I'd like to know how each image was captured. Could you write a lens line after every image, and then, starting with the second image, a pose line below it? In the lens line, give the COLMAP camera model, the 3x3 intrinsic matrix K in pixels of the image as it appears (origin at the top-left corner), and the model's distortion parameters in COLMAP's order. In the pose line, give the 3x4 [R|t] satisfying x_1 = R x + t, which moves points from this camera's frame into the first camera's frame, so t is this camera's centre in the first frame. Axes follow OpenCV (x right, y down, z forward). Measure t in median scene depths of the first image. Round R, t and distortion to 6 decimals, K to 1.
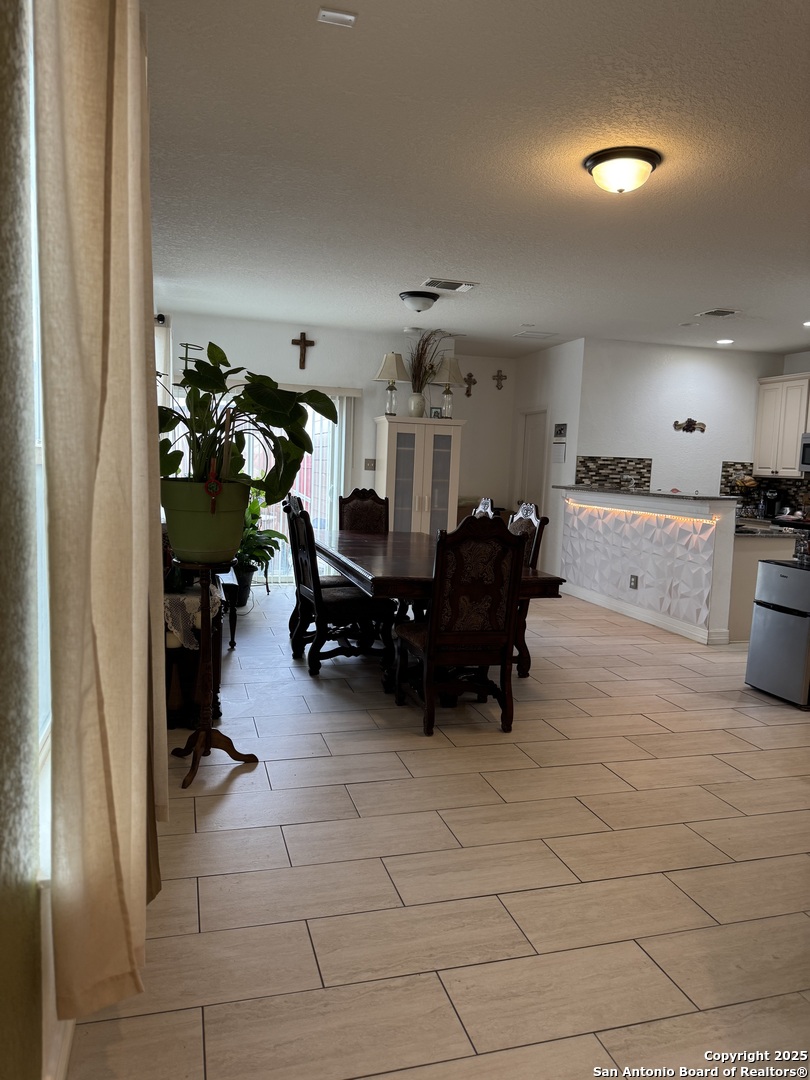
lens RADIAL K [[757.9, 0, 399.3], [0, 757.9, 539.9], [0, 0, 1]] dist [0.085042, -0.119638]
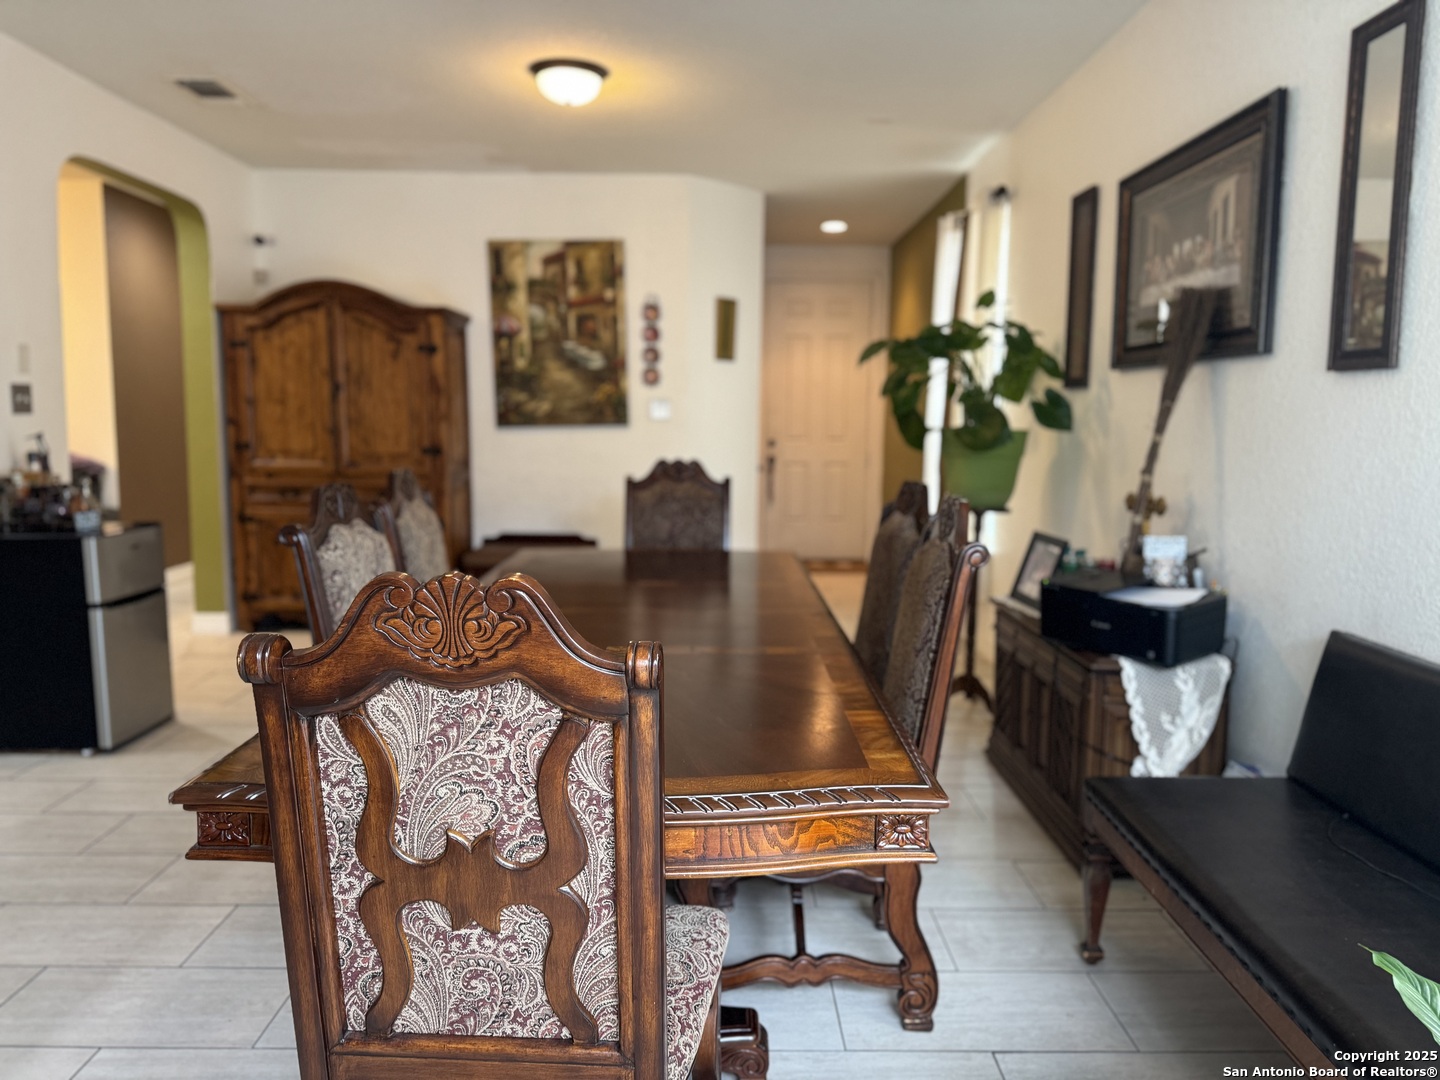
lens RADIAL K [[1010.5, 0, 723.4], [0, 1010.5, 530.4], [0, 0, 1]] dist [0.085042, -0.119638]
pose [[-0.964458, -0.078691, 0.252246, -0.115106], [-0.022317, 0.975474, 0.218982, -0.099698], [-0.263292, 0.205570, -0.942560, 1.017762]]
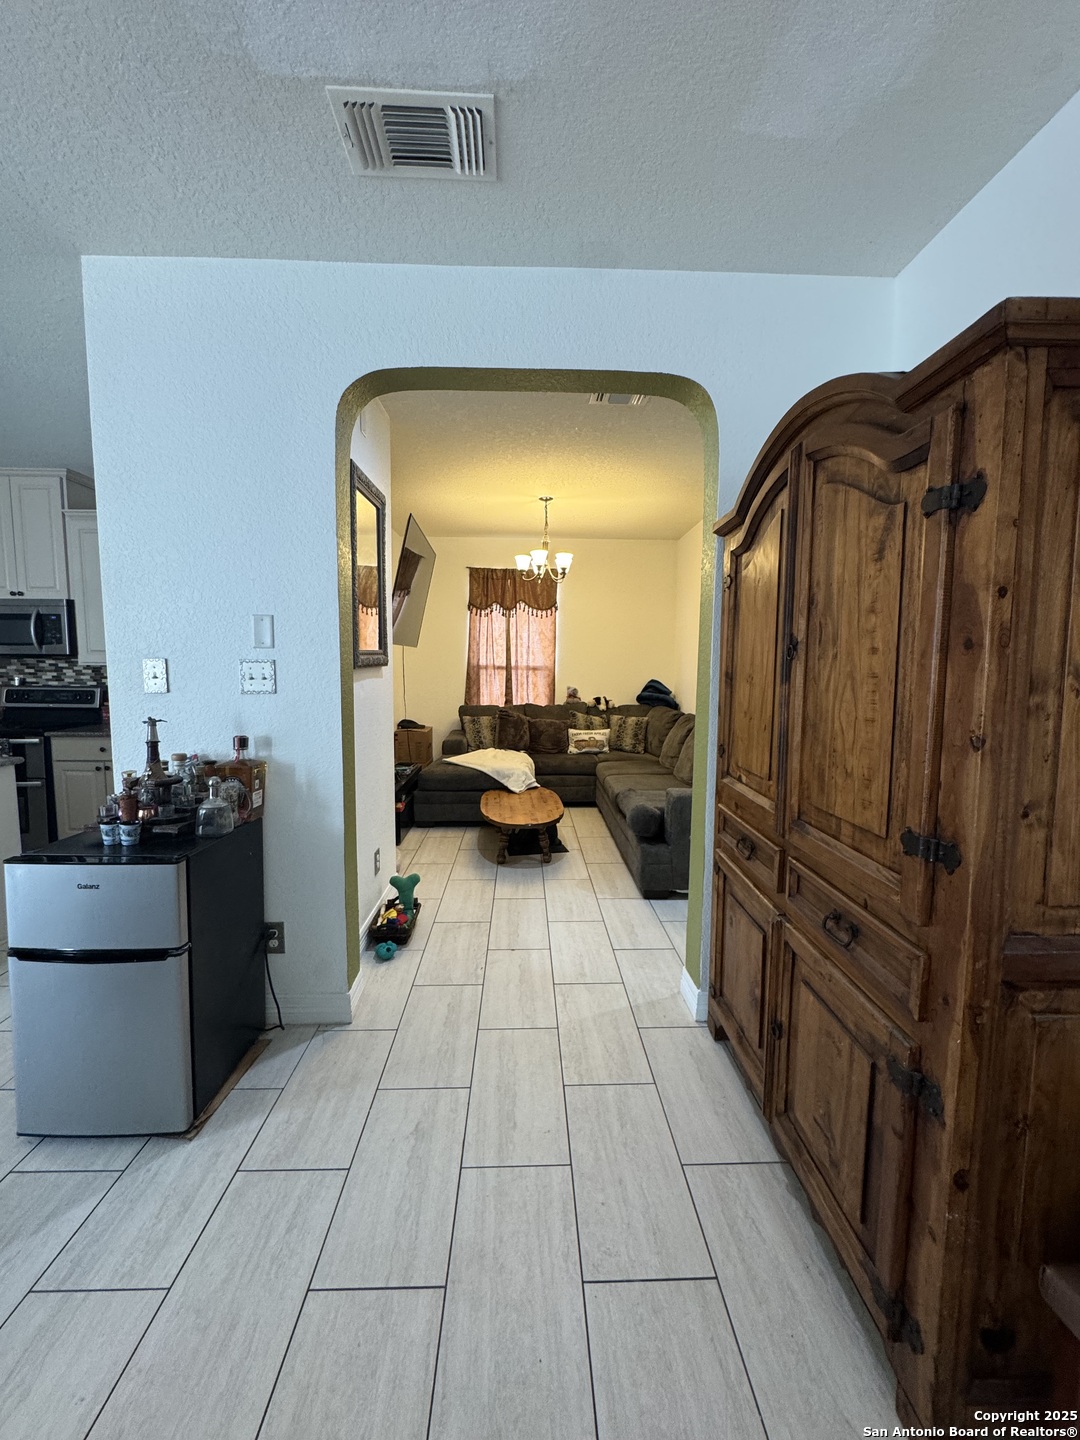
lens RADIAL K [[578.2, 0, 535.7], [0, 578.2, 716.1], [0, 0, 1]] dist [-0.003350, -0.000314]
pose [[0.252402, -0.123587, 0.959698, 0.153014], [0.100256, 0.989812, 0.101097, -0.036691], [-0.962415, 0.070698, 0.262221, 0.393682]]
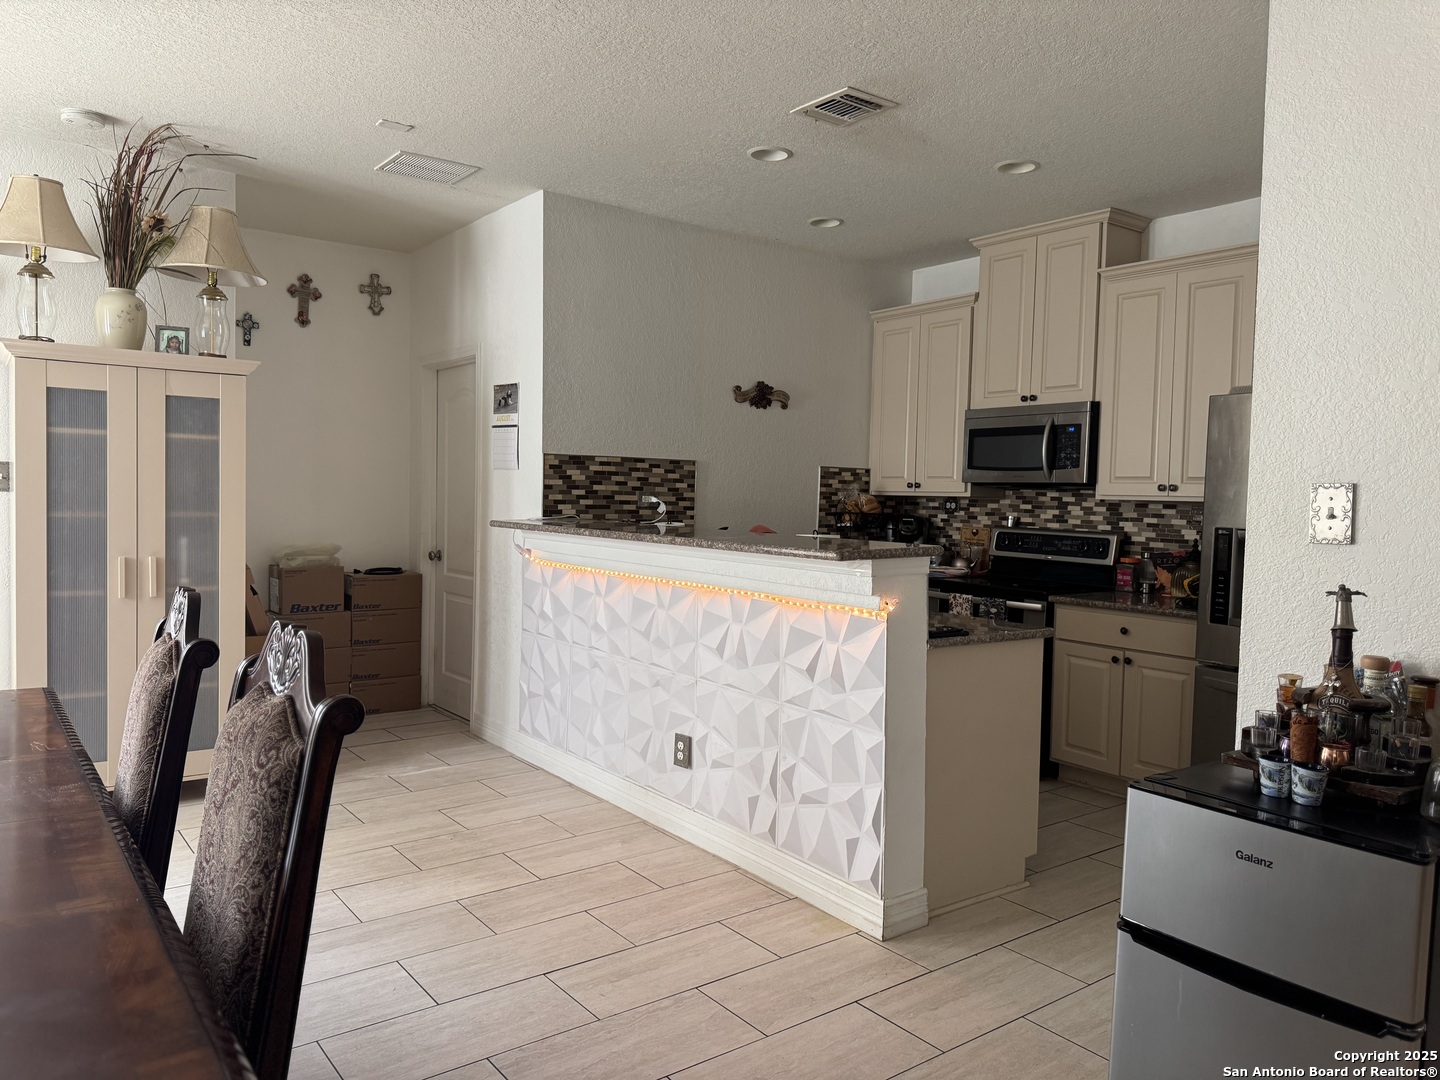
lens RADIAL K [[1010.5, 0, 717.1], [0, 1010.5, 538.9], [0, 0, 1]] dist [0.085042, -0.119638]
pose [[0.931614, -0.033135, 0.361937, 0.119332], [0.048472, 0.998267, -0.033375, -0.037993], [-0.360203, 0.048637, 0.931605, 0.440202]]
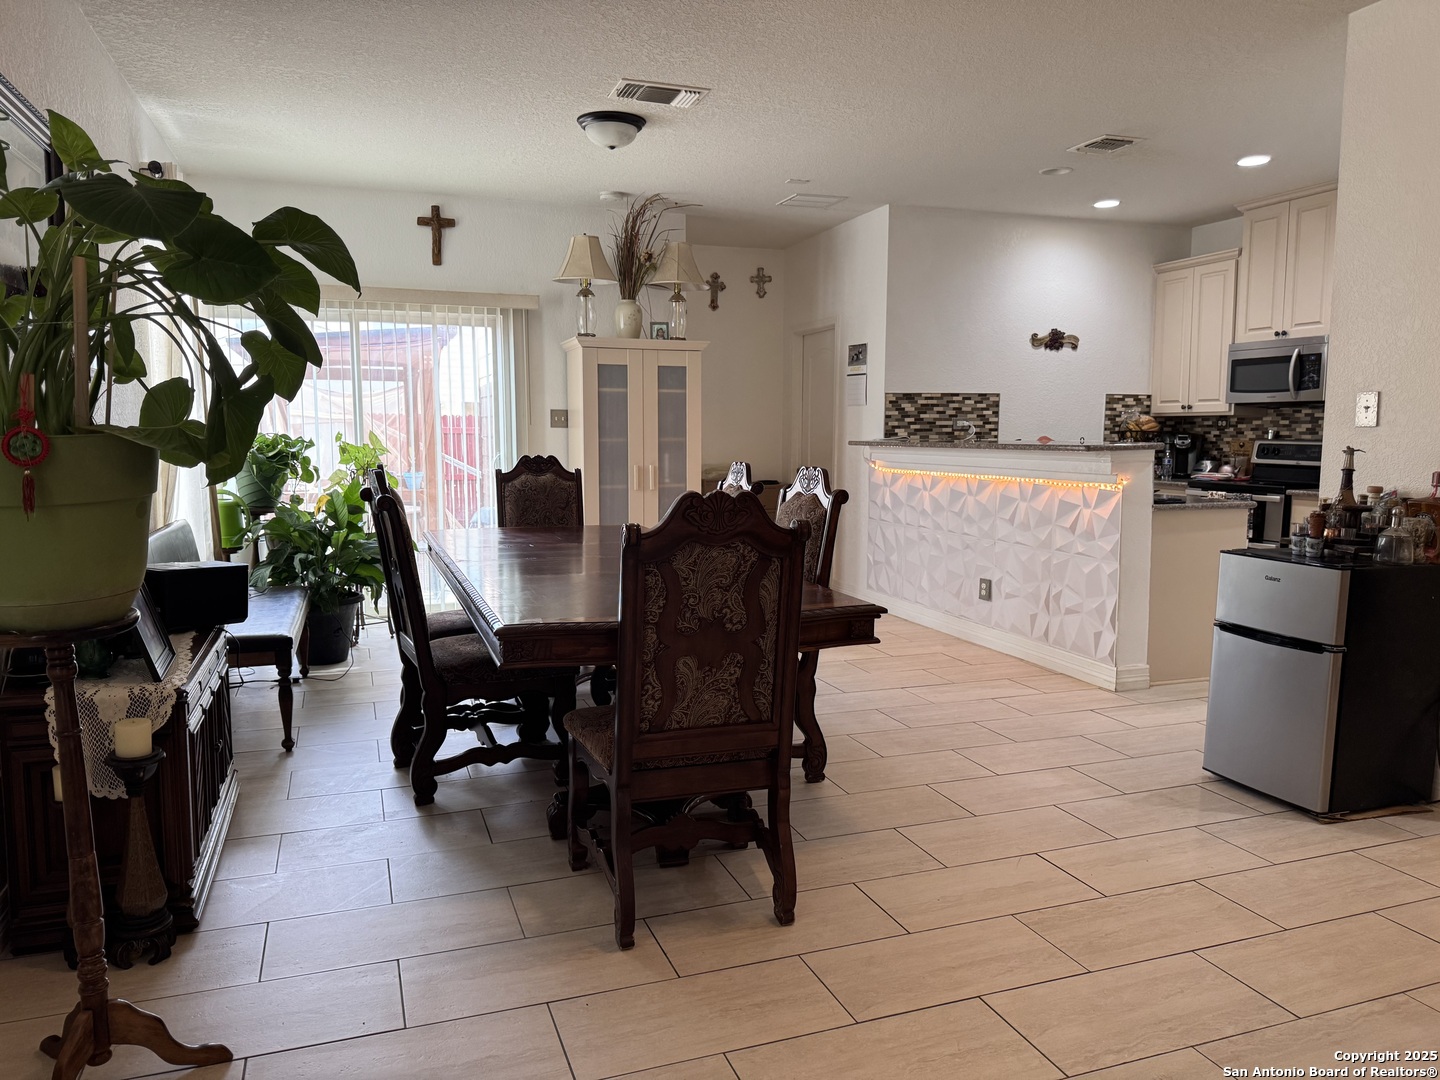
lens RADIAL K [[1010.5, 0, 706.2], [0, 1010.5, 541.1], [0, 0, 1]] dist [0.085042, -0.119638]
pose [[0.997317, -0.044416, 0.058197, 0.031845], [0.043769, 0.998966, 0.012333, -0.003960], [-0.058685, -0.009752, 0.998229, 0.175077]]
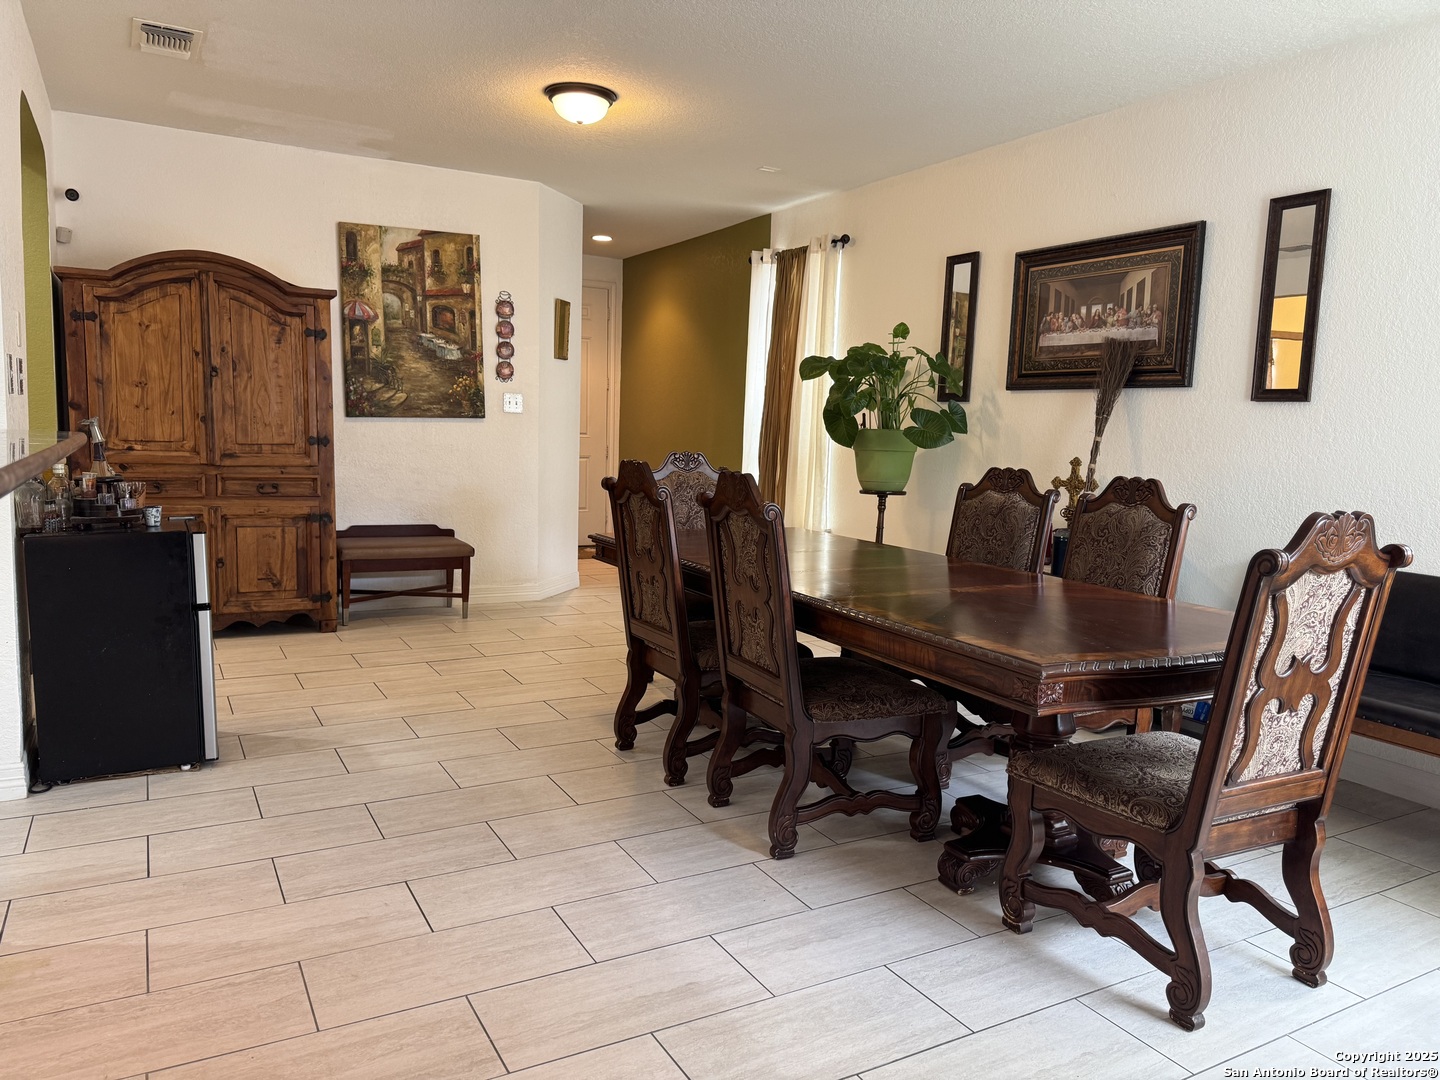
lens RADIAL K [[1010.5, 0, 725.0], [0, 1010.5, 552.7], [0, 0, 1]] dist [0.085042, -0.119638]
pose [[-0.969619, -0.042353, -0.240928, 0.183467], [-0.096137, 0.971627, 0.216100, -0.094338], [0.224939, 0.232697, -0.946179, 1.118757]]
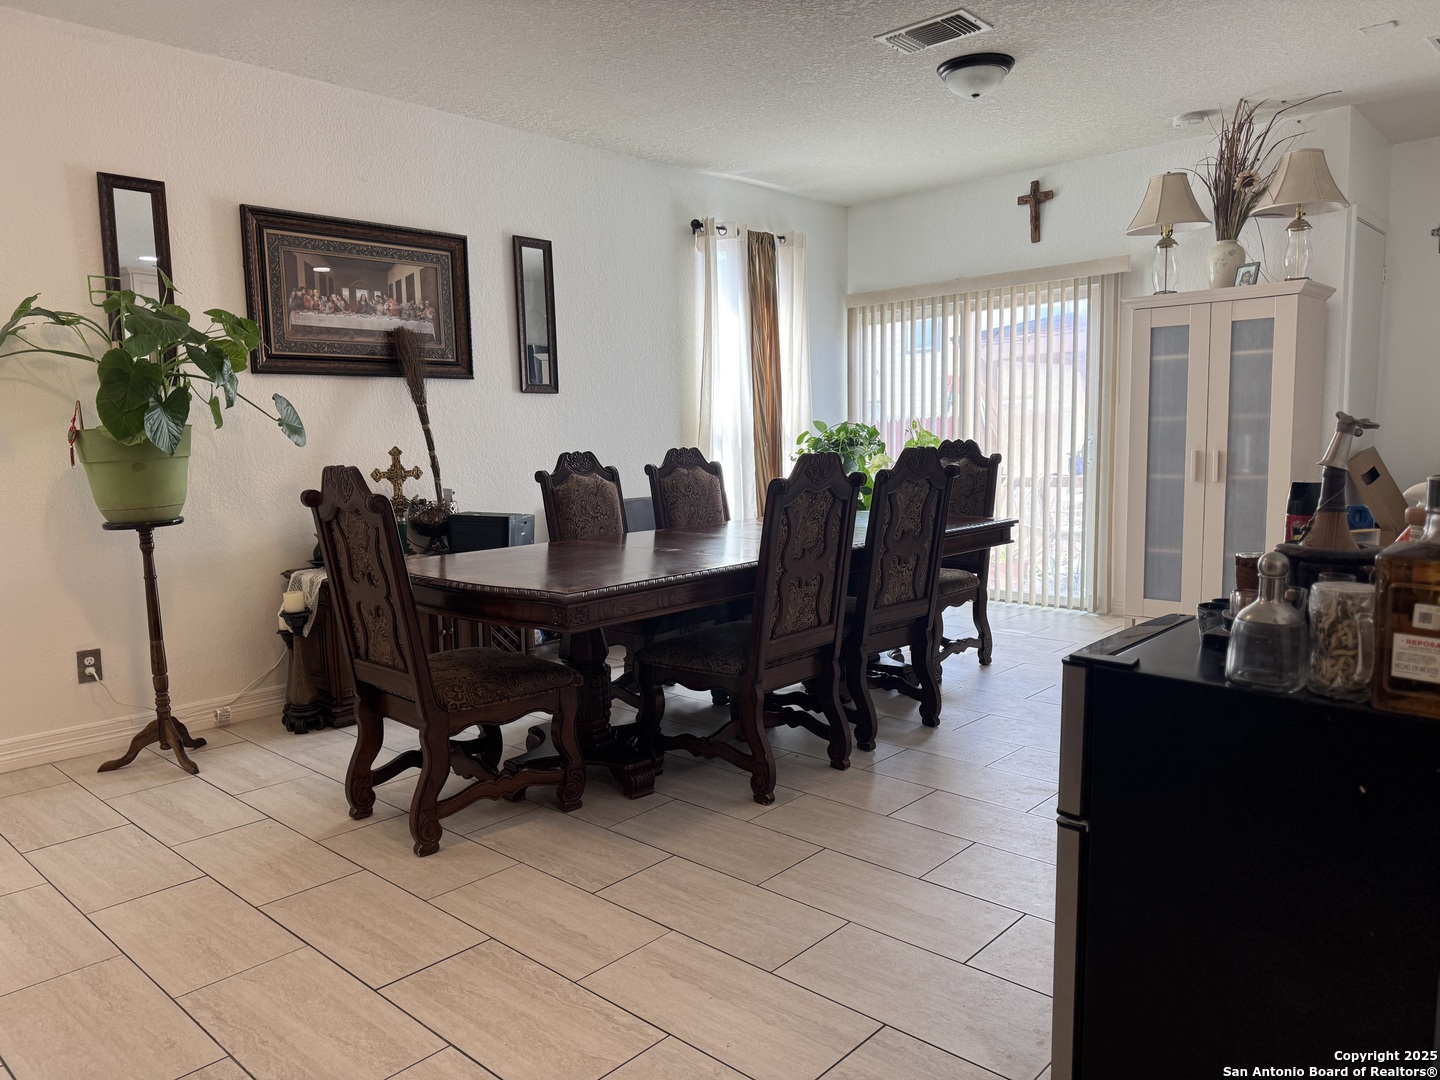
lens RADIAL K [[1010.5, 0, 730.6], [0, 1010.5, 541.9], [0, 0, 1]] dist [0.085042, -0.119638]
pose [[0.520917, 0.042924, -0.852527, 0.456808], [-0.042194, 0.998809, 0.024507, -0.002437], [0.852564, 0.023206, 0.522108, 0.410216]]
